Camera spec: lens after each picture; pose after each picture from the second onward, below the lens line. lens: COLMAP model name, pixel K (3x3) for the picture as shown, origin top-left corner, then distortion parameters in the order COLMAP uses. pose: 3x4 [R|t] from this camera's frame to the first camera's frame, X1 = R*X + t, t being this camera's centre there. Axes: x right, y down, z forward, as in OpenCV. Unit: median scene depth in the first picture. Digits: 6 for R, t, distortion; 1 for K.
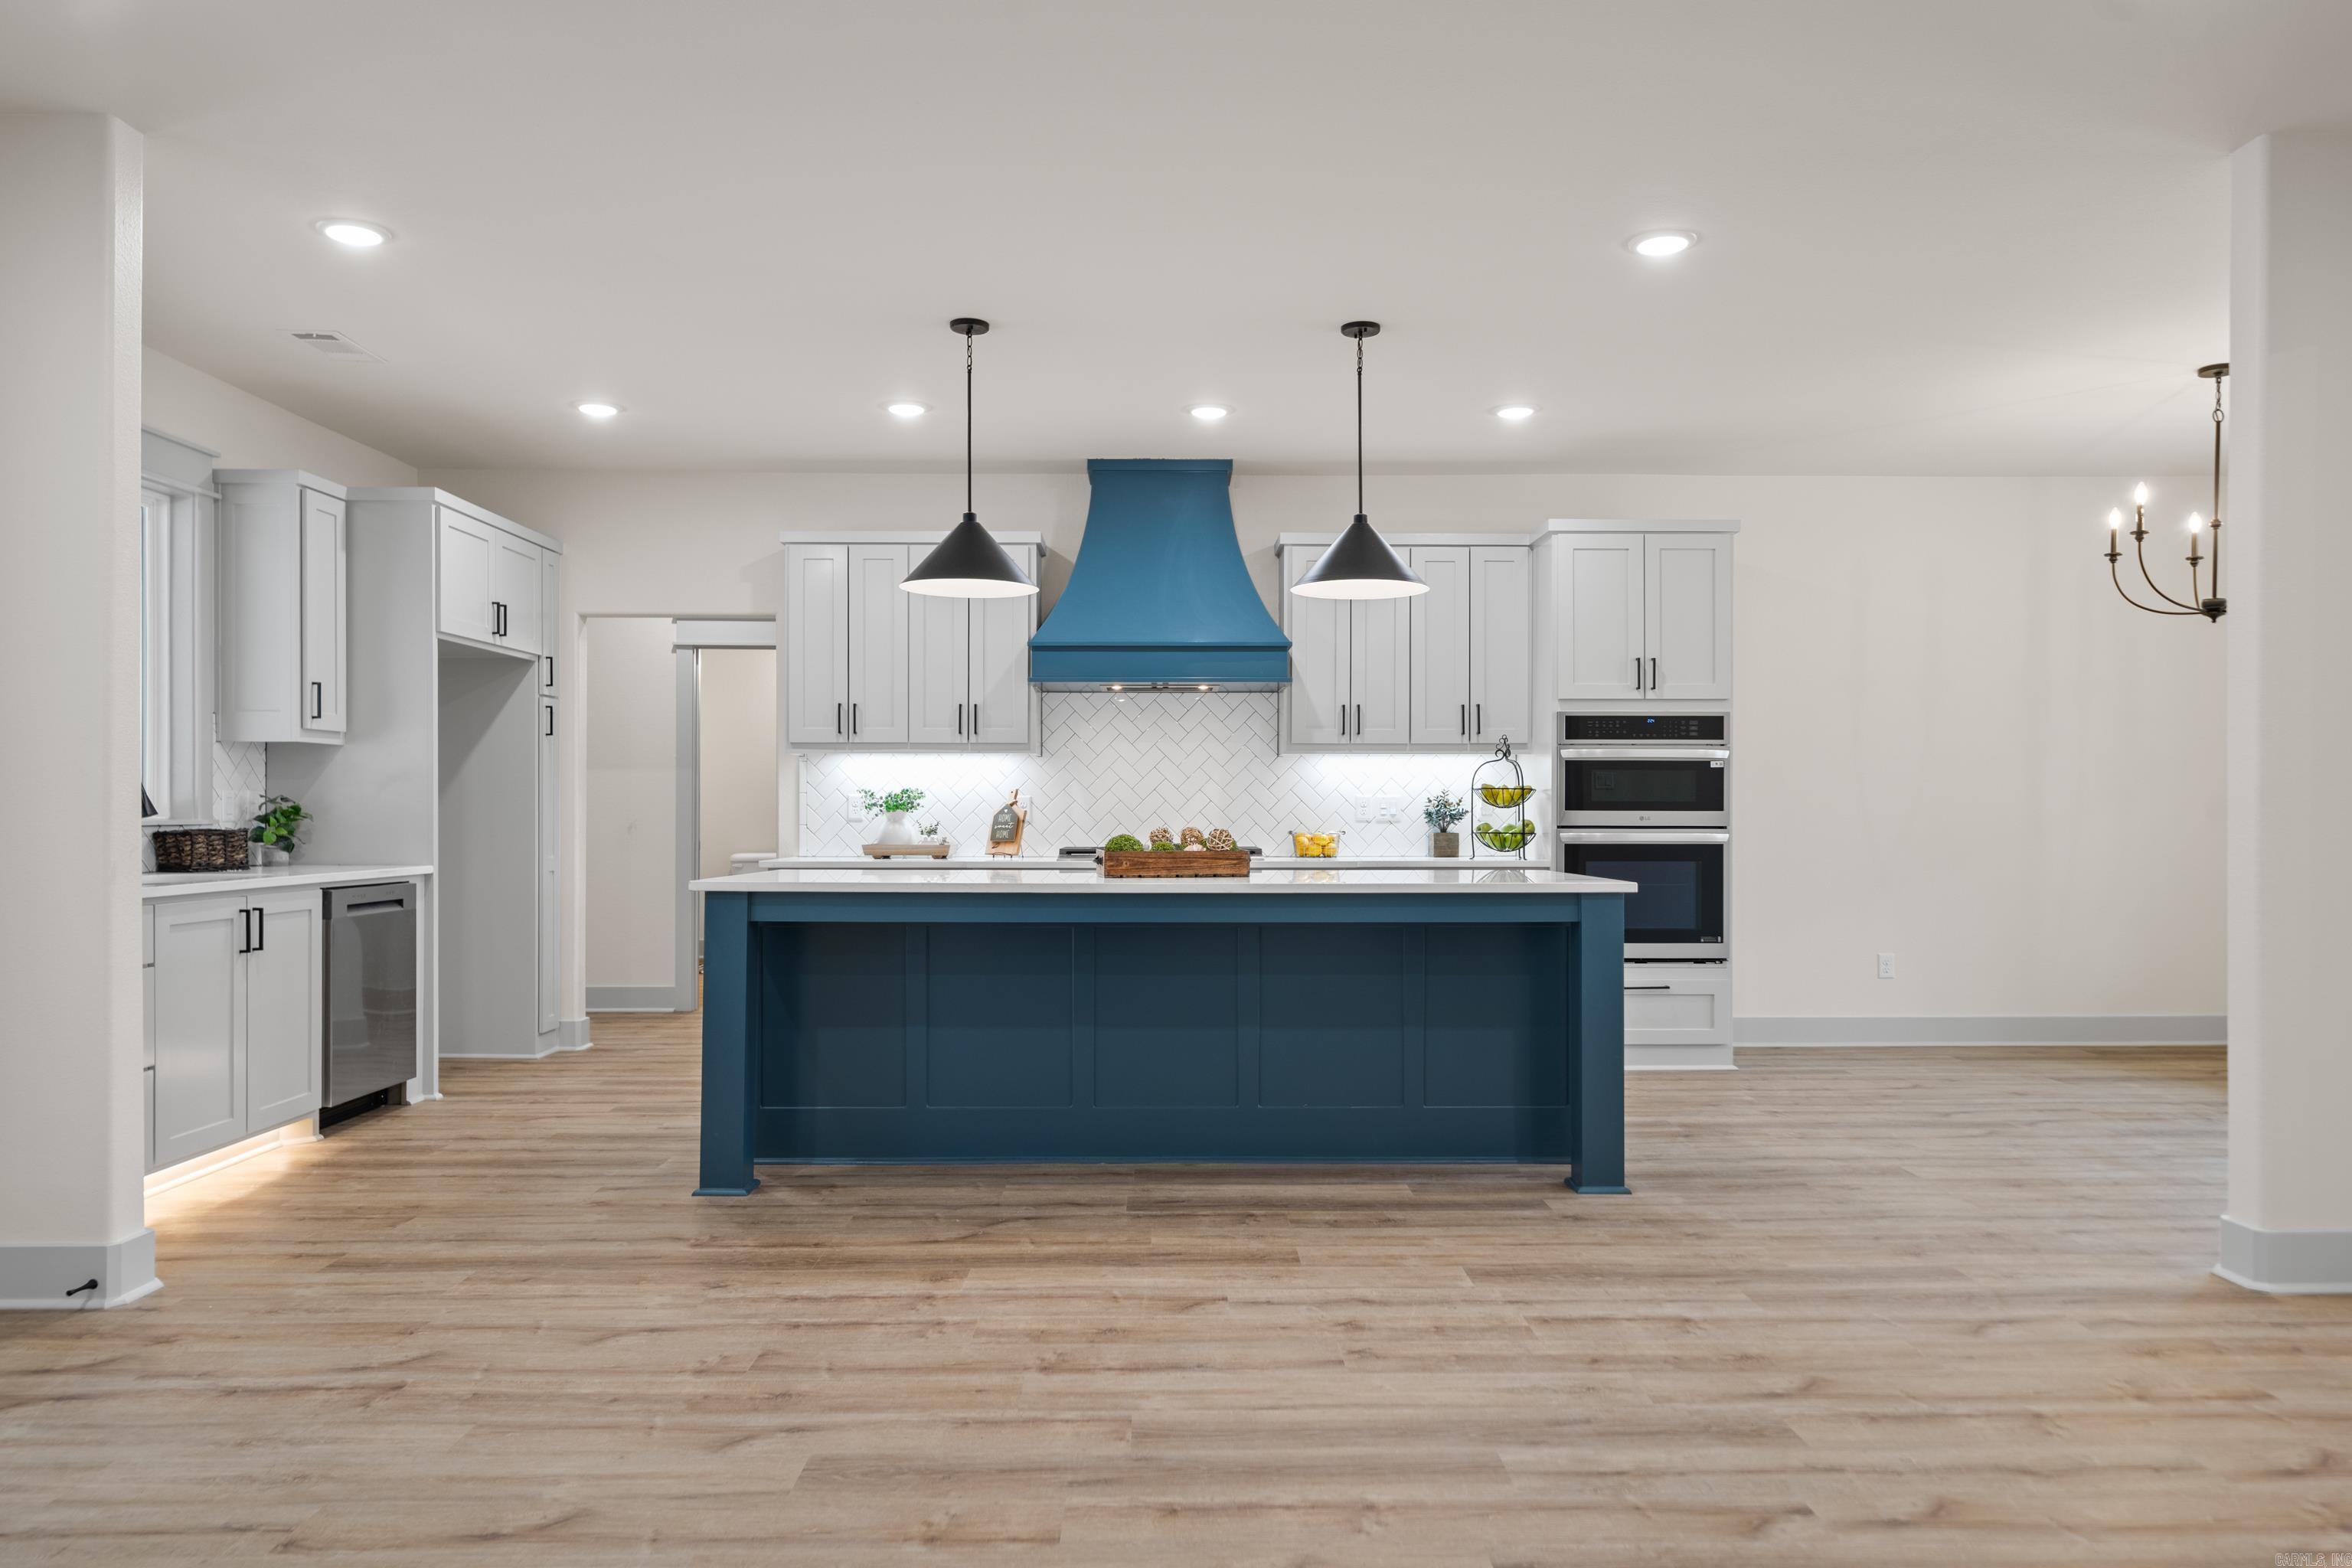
lens RADIAL K [[1555.7, 0, 1167.2], [0, 1555.7, 813.0], [0, 0, 1]] dist [0.001515, 0.003232]
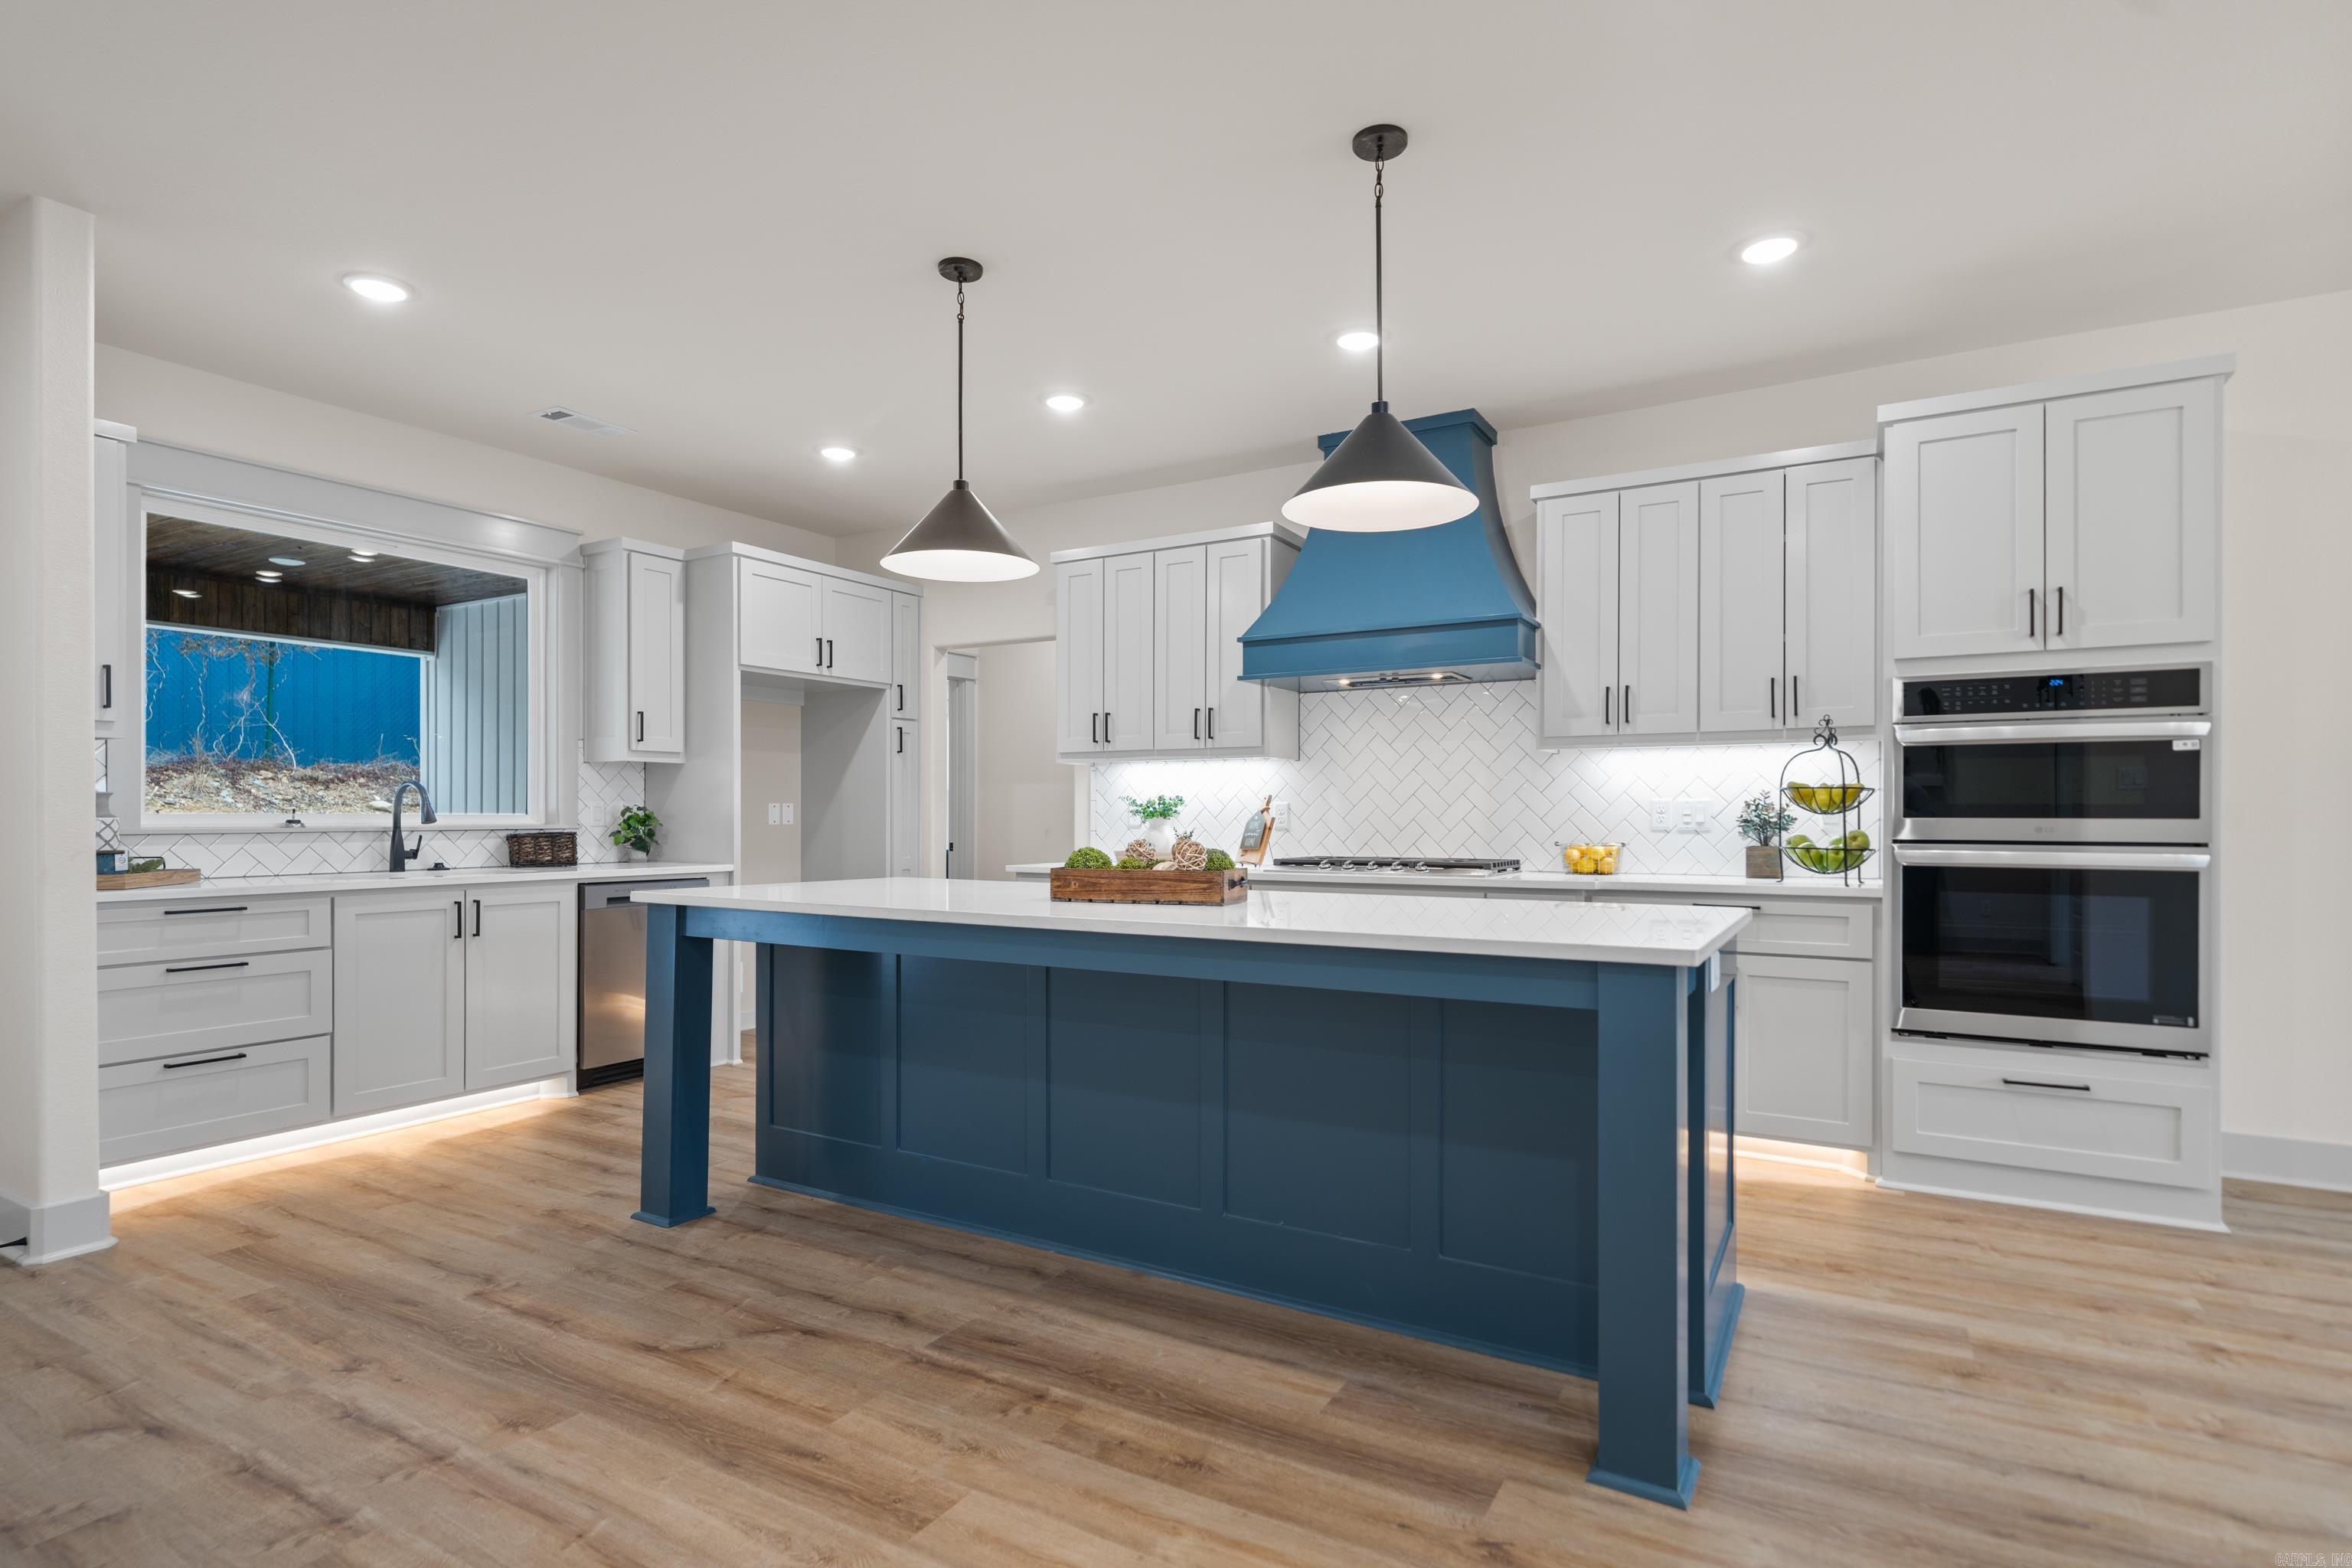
lens RADIAL K [[1181.5, 0, 1174.1], [0, 1181.5, 815.1], [0, 0, 1]] dist [0.002810, 0.000134]
pose [[0.857903, -0.000547, -0.513812, 0.253293], [-0.000760, 0.999997, -0.002333, -0.001385], [0.513812, 0.002392, 0.857900, 0.383855]]
